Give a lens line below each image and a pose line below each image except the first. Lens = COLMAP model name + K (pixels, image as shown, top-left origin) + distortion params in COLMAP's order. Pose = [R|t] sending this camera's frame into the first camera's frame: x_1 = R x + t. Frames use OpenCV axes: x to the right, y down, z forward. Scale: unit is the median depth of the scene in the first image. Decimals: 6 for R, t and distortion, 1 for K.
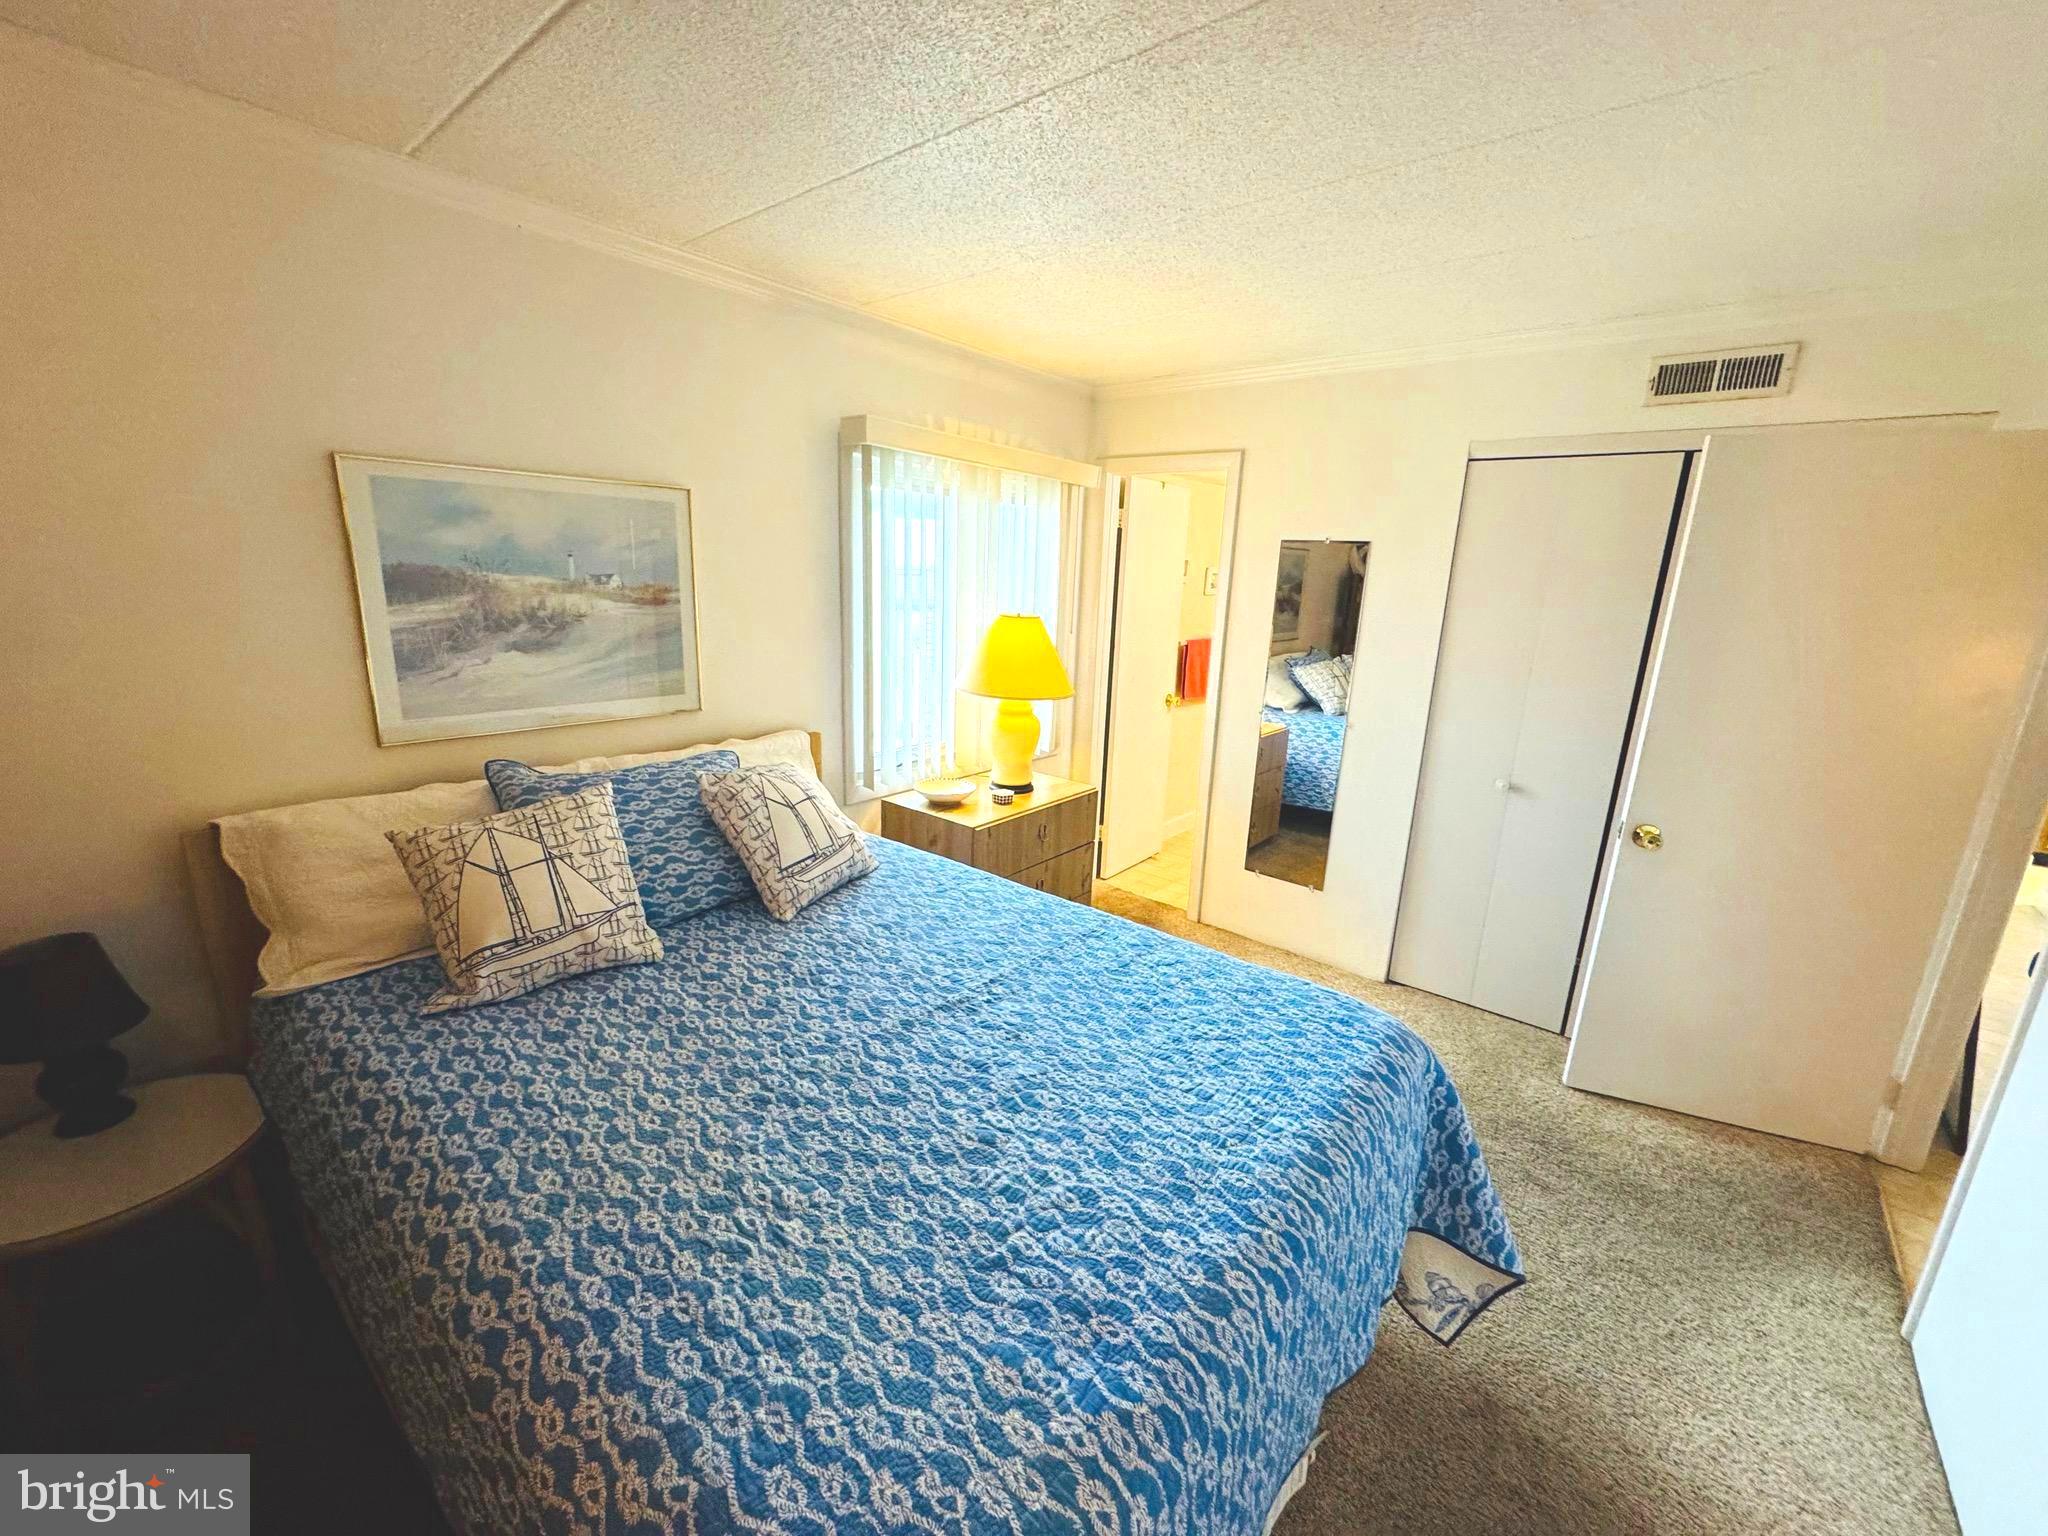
lens RADIAL K [[814.3, 0, 1015.2], [0, 814.3, 771.9], [0, 0, 1]] dist [-0.002671, 0.000781]
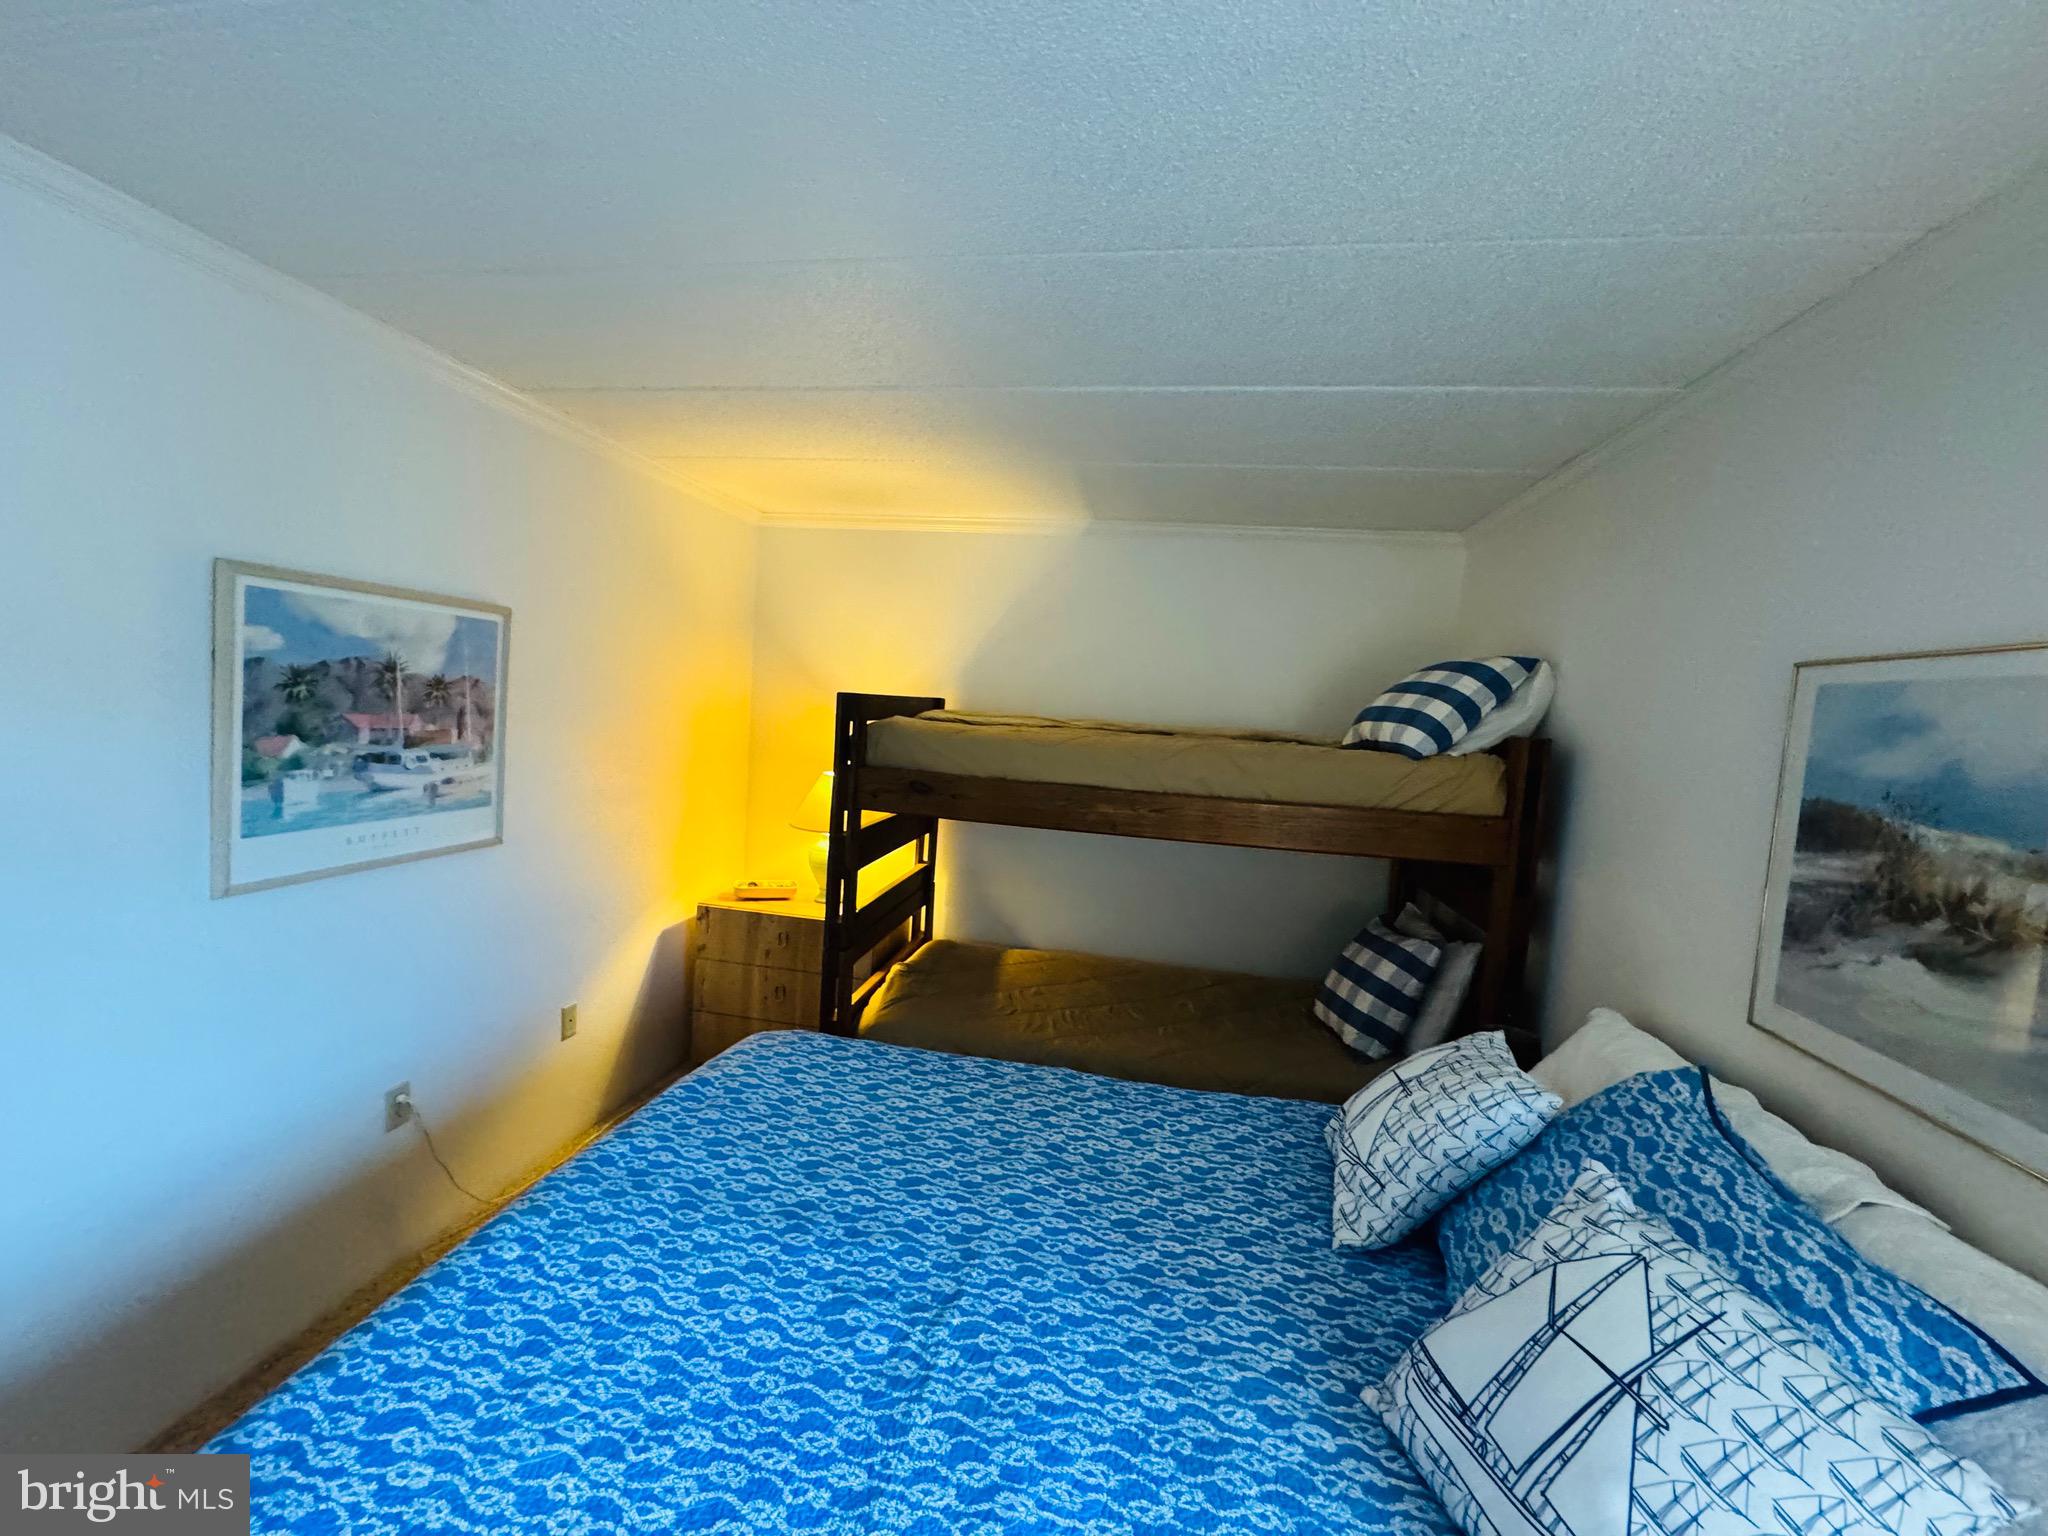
lens RADIAL K [[814.3, 0, 1024.7], [0, 814.3, 764.8], [0, 0, 1]] dist [-0.002671, 0.000781]
pose [[-0.854729, -0.062130, -0.515342, 0.203087], [-0.225592, 0.938610, 0.260999, -0.283708], [0.467489, 0.339340, -0.816273, 1.129119]]
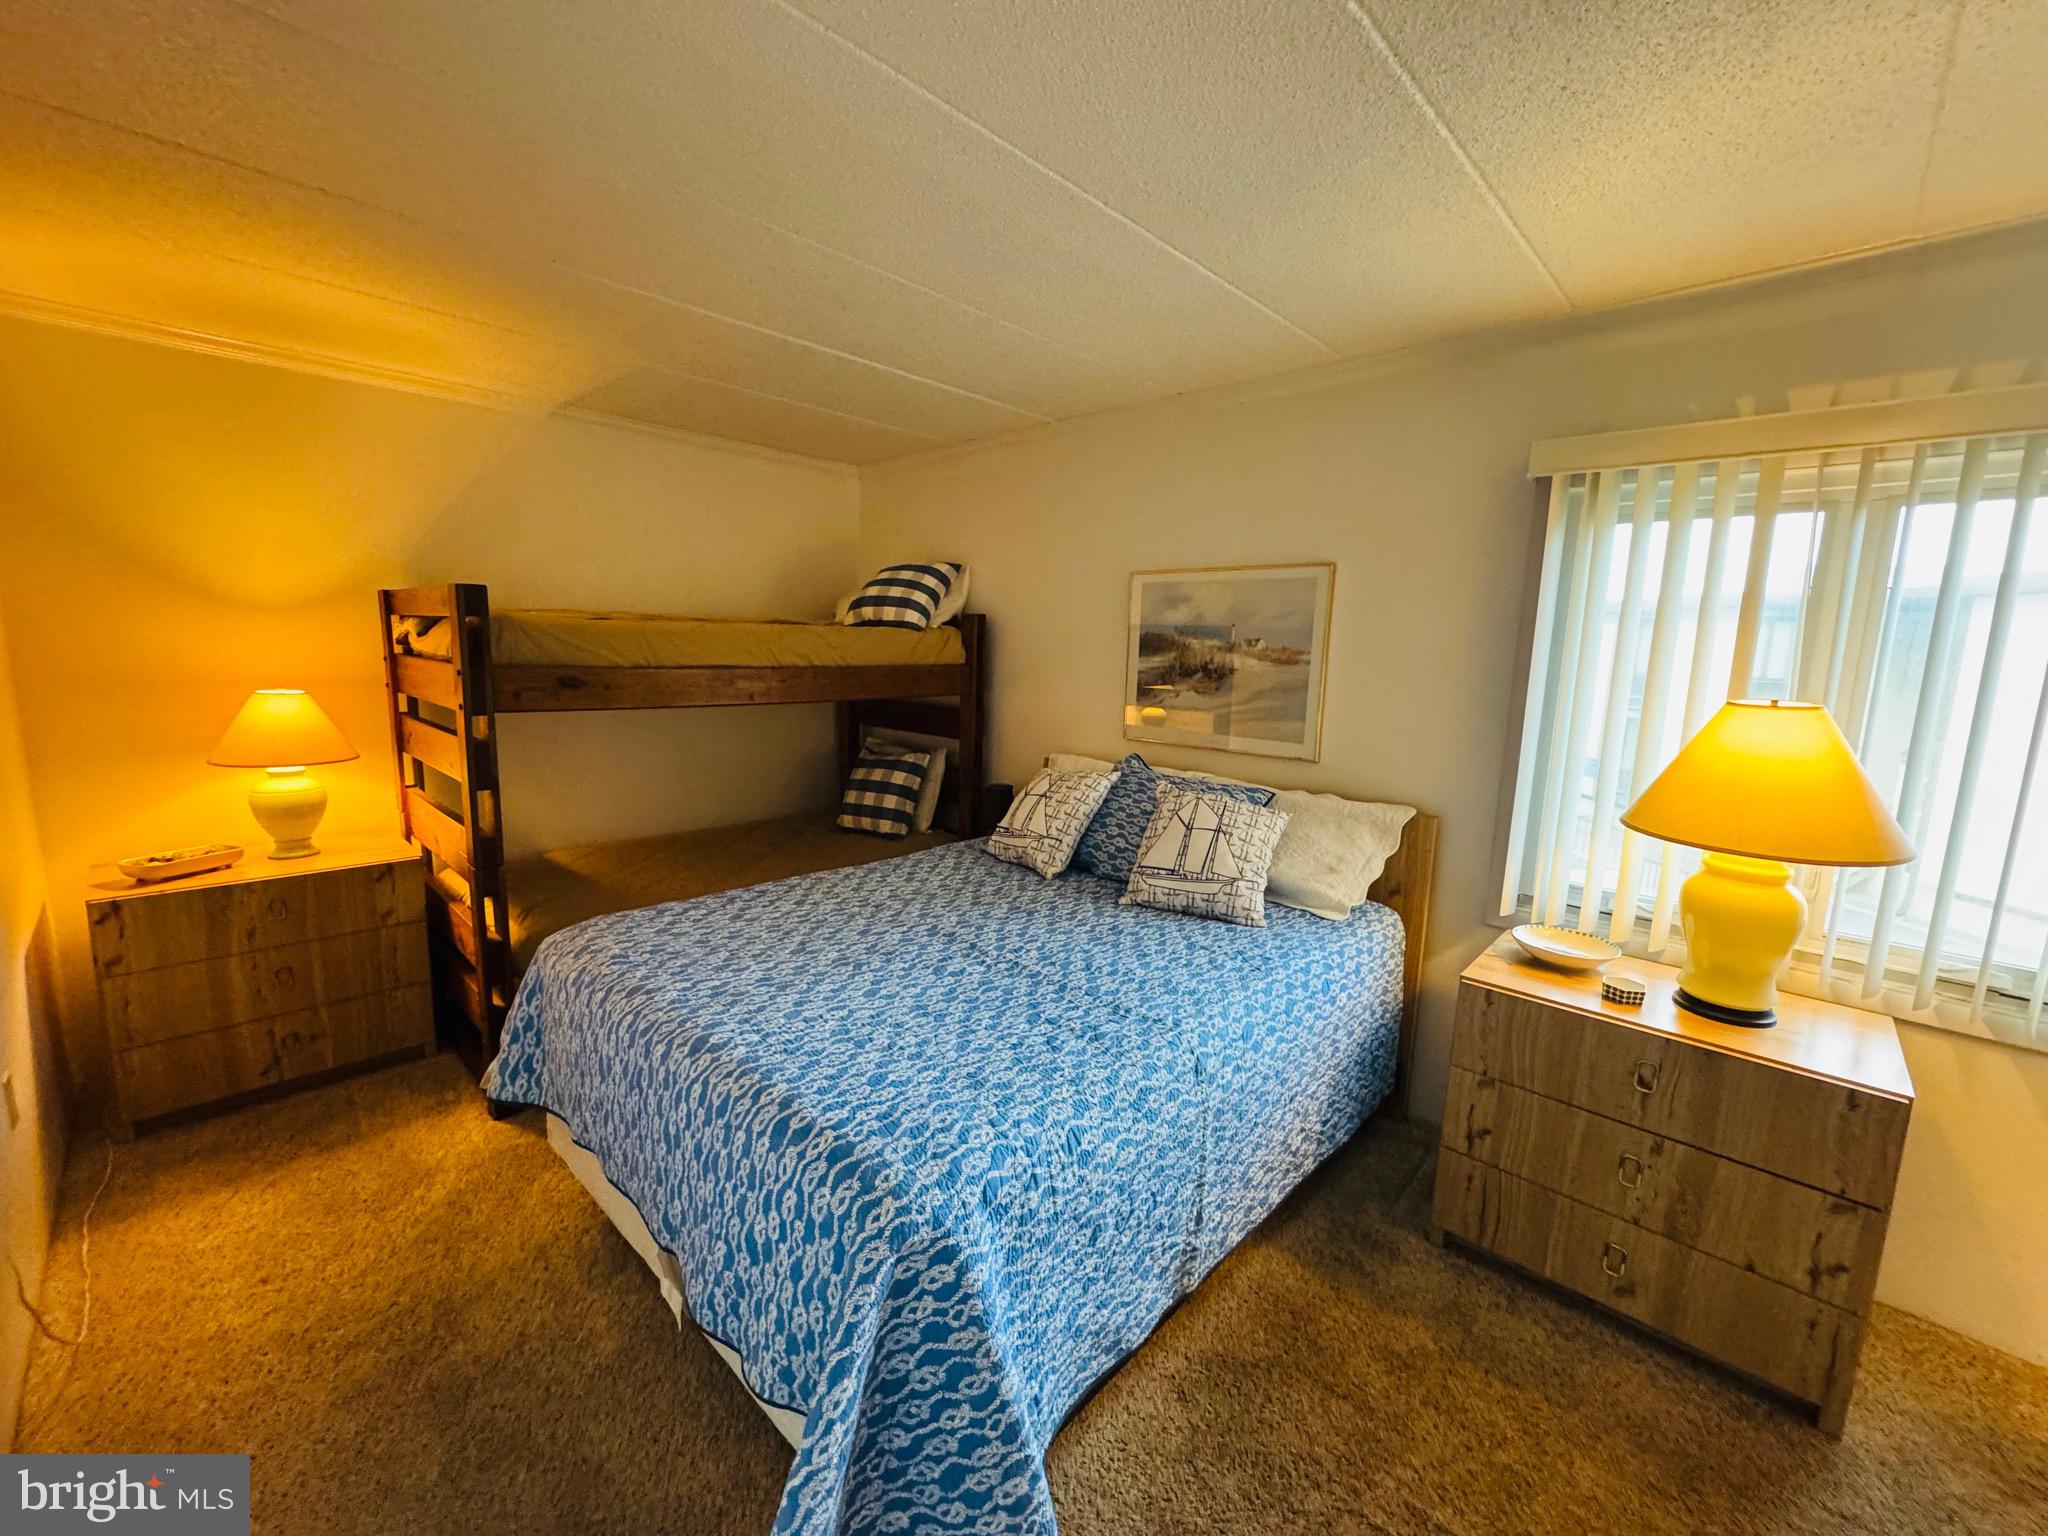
lens RADIAL K [[814.3, 0, 1020.3], [0, 814.3, 758.1], [0, 0, 1]] dist [-0.002671, 0.000781]
pose [[-0.065973, 0.099639, -0.992834, 0.866042], [-0.275793, 0.954420, 0.114110, -0.115654], [0.958950, 0.281345, -0.035487, 0.794825]]
